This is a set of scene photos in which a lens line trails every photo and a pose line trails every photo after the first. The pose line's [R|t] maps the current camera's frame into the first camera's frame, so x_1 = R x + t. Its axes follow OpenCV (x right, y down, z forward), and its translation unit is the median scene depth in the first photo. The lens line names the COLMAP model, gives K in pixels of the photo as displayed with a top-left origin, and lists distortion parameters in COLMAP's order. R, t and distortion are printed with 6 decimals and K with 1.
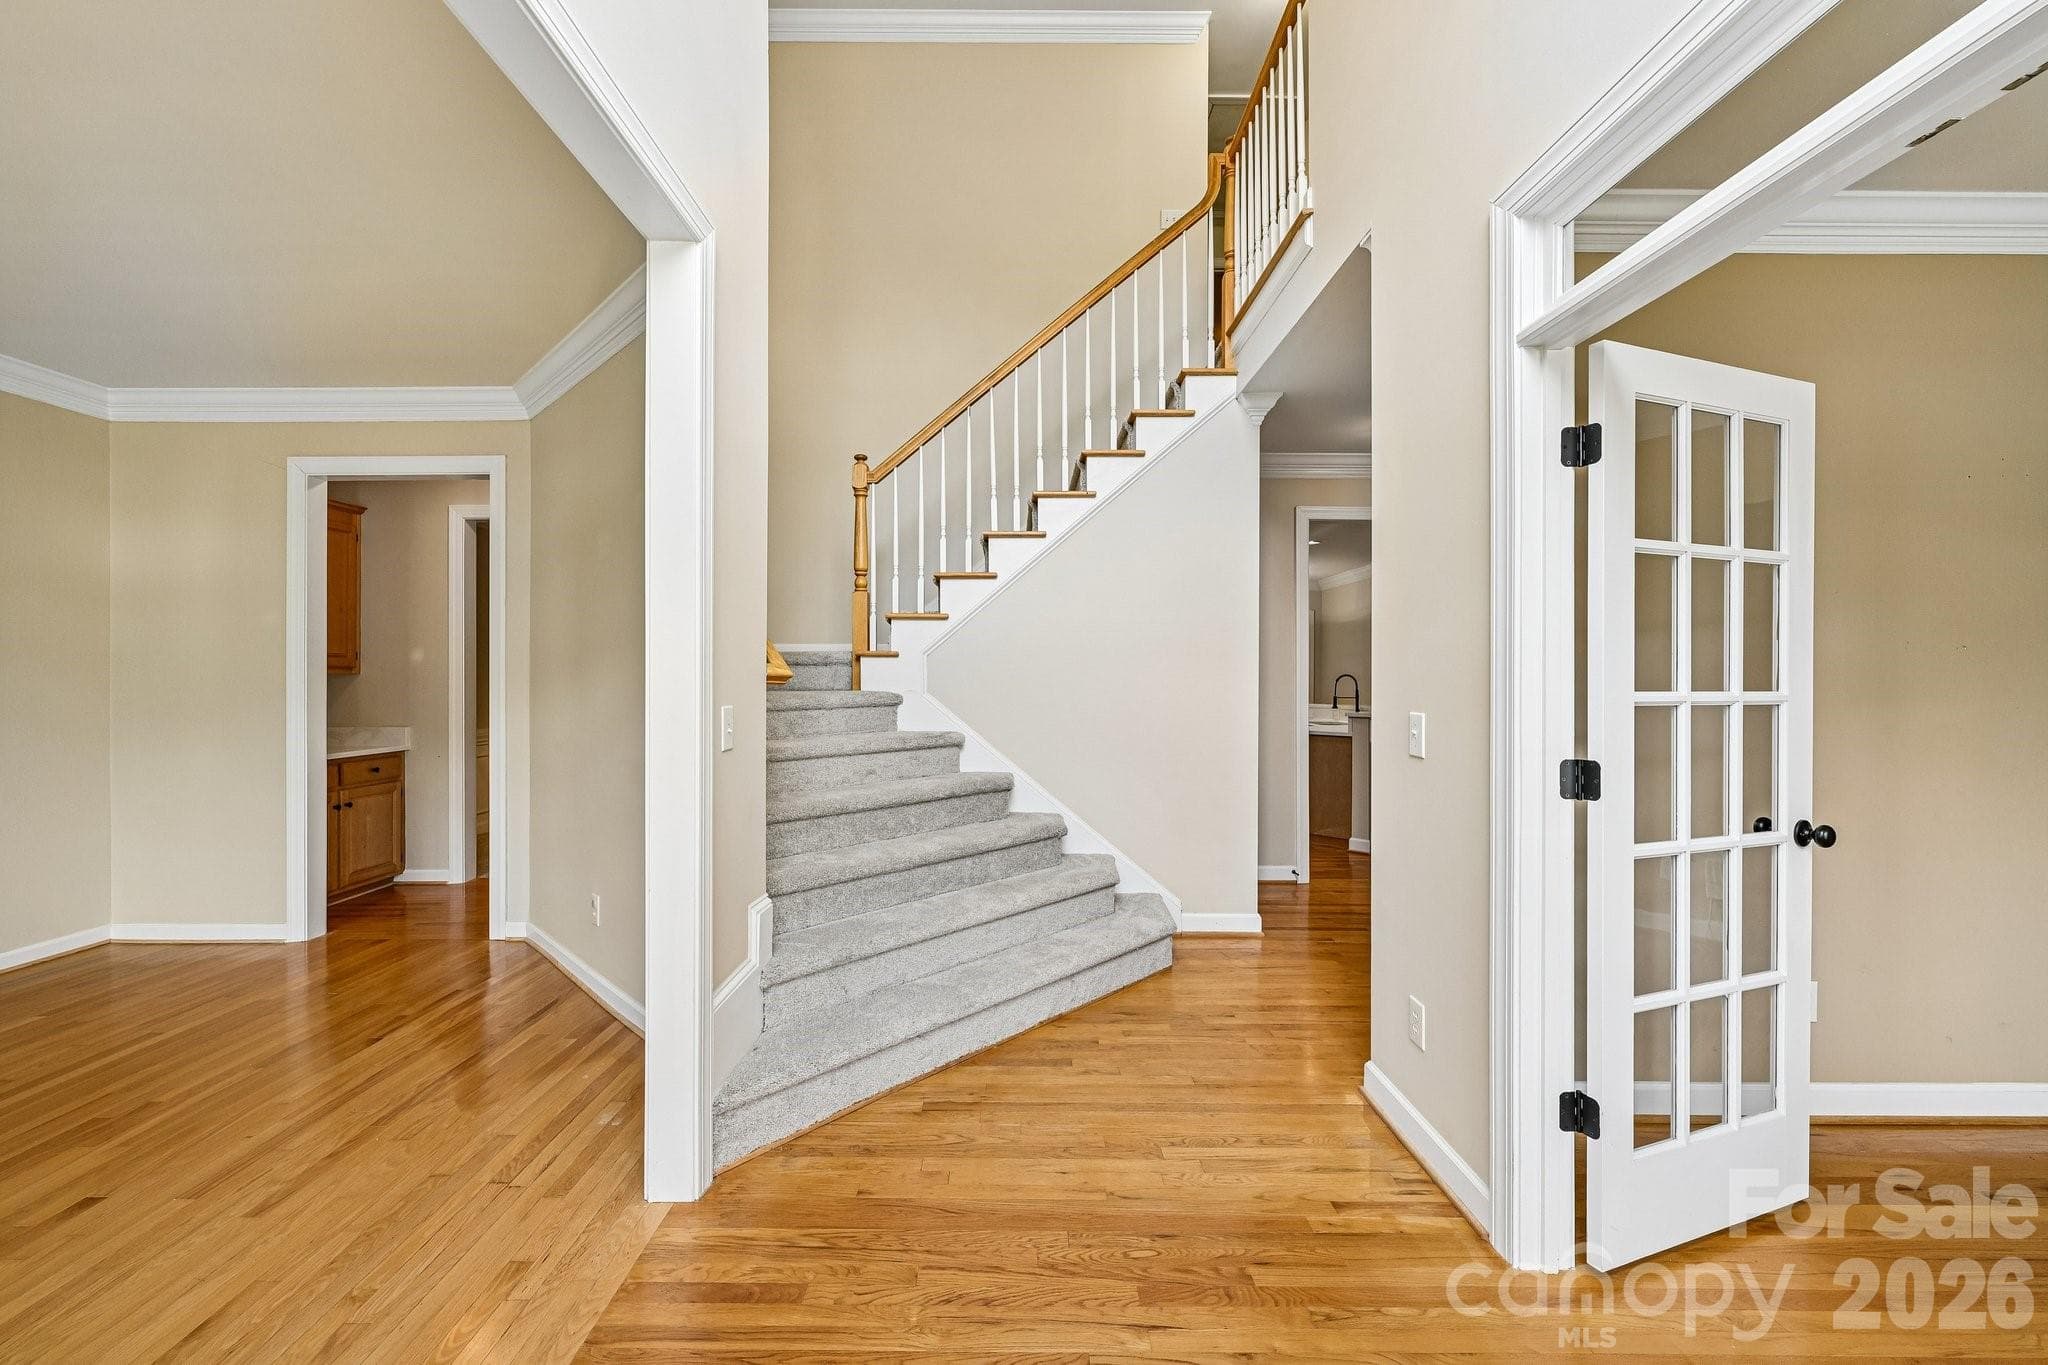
lens RADIAL K [[807.7, 0, 1016.5], [0, 807.7, 673.0], [0, 0, 1]] dist [0.001651, 0.000030]
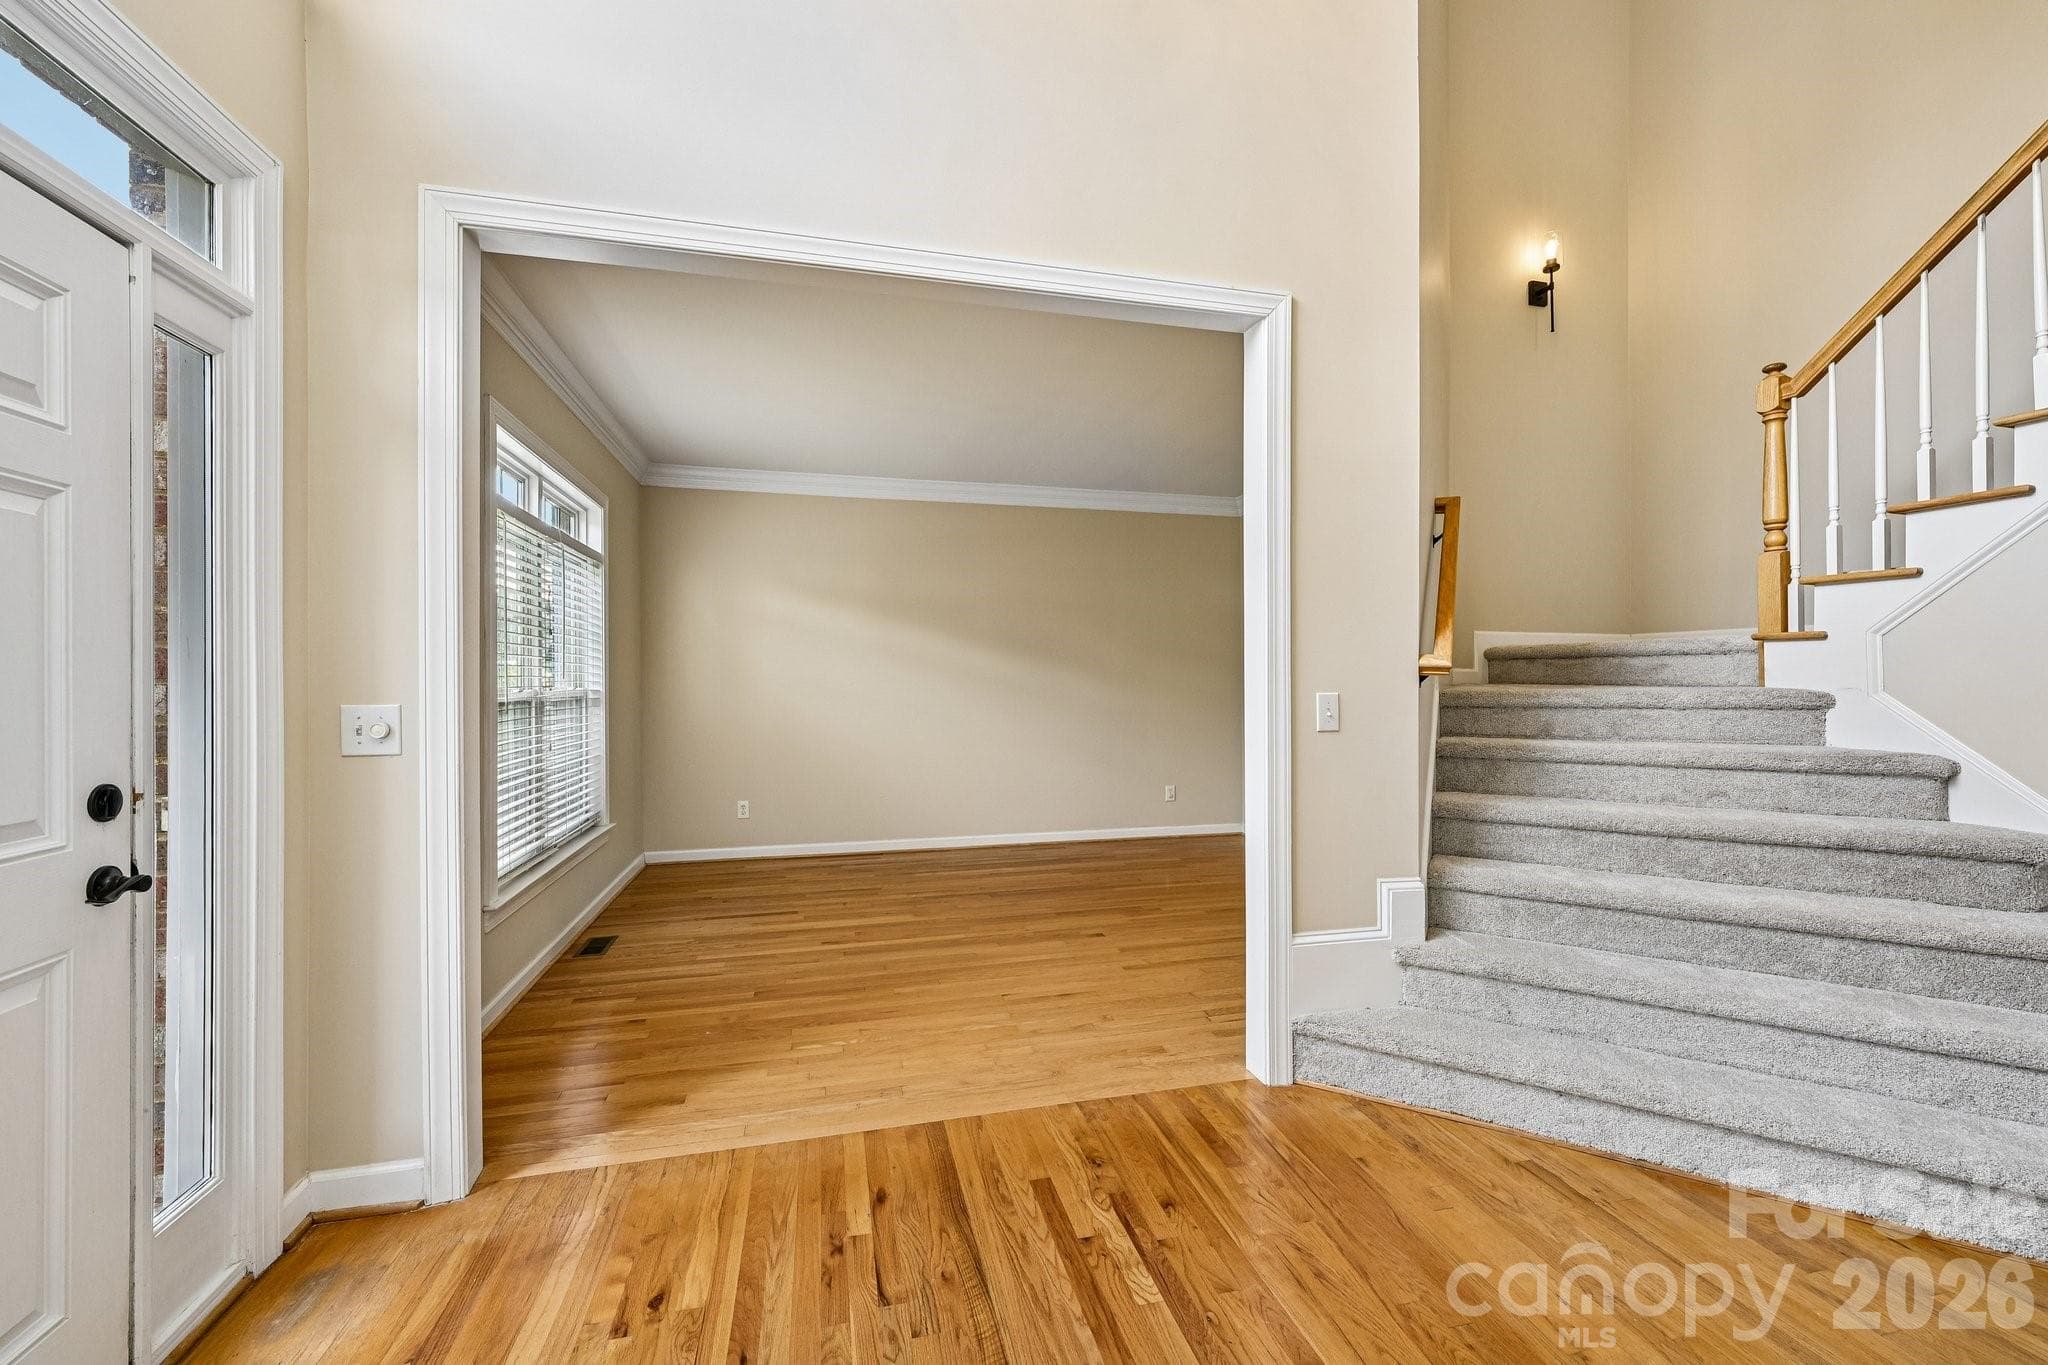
lens RADIAL K [[807.7, 0, 1017.6], [0, 807.7, 681.5], [0, 0, 1]] dist [0.001651, 0.000030]
pose [[0.241821, 0.004539, -0.970310, 0.434504], [0.003694, 0.999978, 0.005598, 0.012038], [0.970314, -0.004938, 0.241799, 0.197489]]
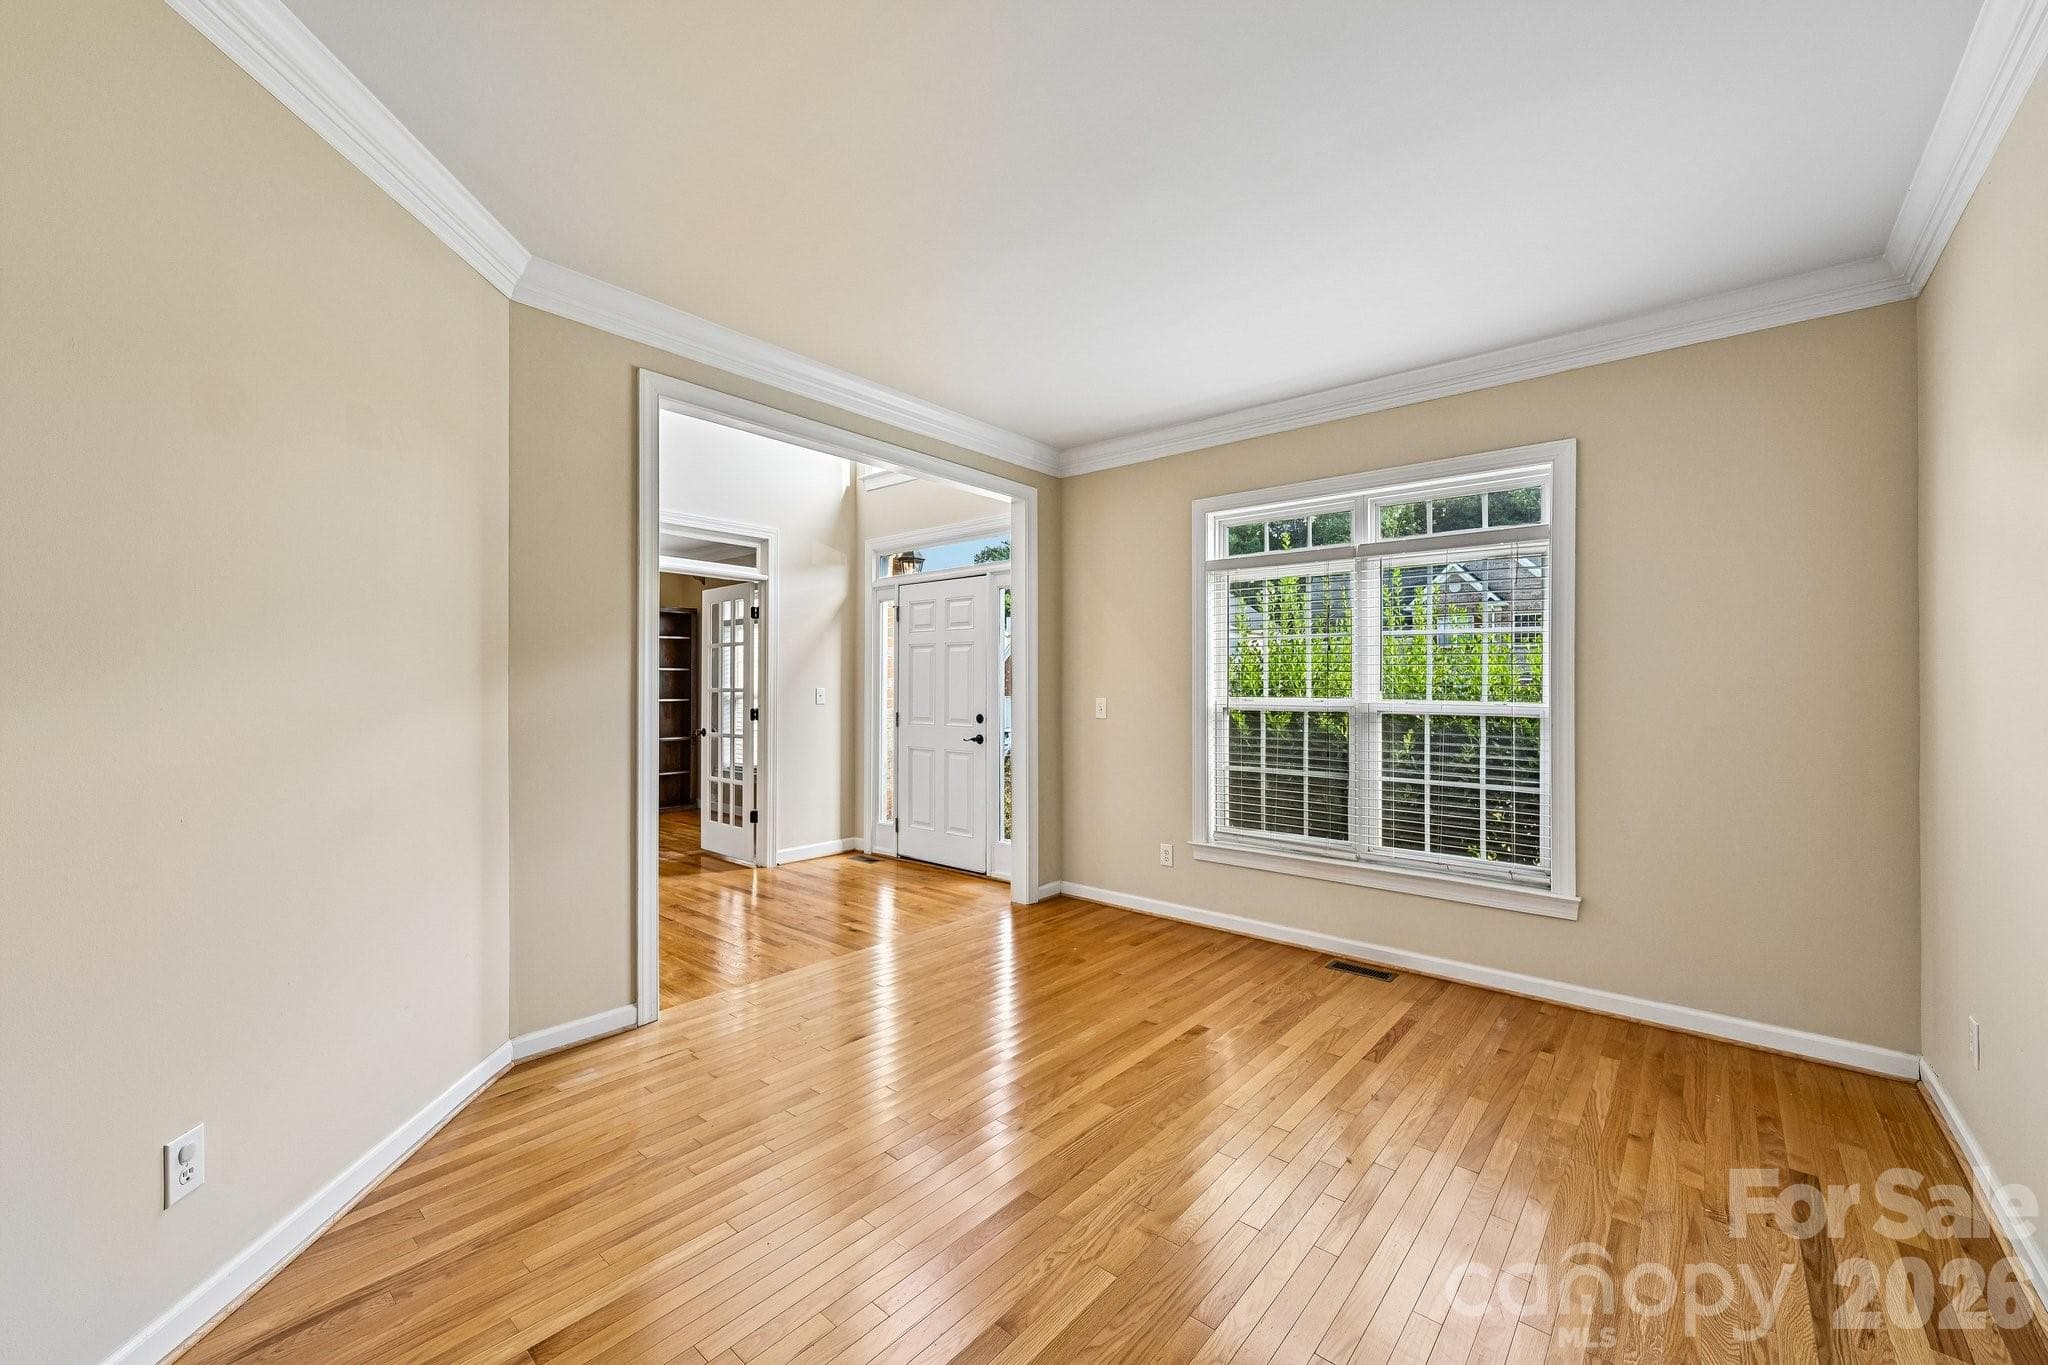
lens RADIAL K [[807.7, 0, 1013.6], [0, 807.7, 685.7], [0, 0, 1]] dist [0.001651, 0.000030]
pose [[-0.758288, -0.004984, 0.651901, -1.218378], [-0.006855, 0.999976, -0.000329, 0.007047], [-0.651884, -0.004718, -0.758304, 1.059738]]
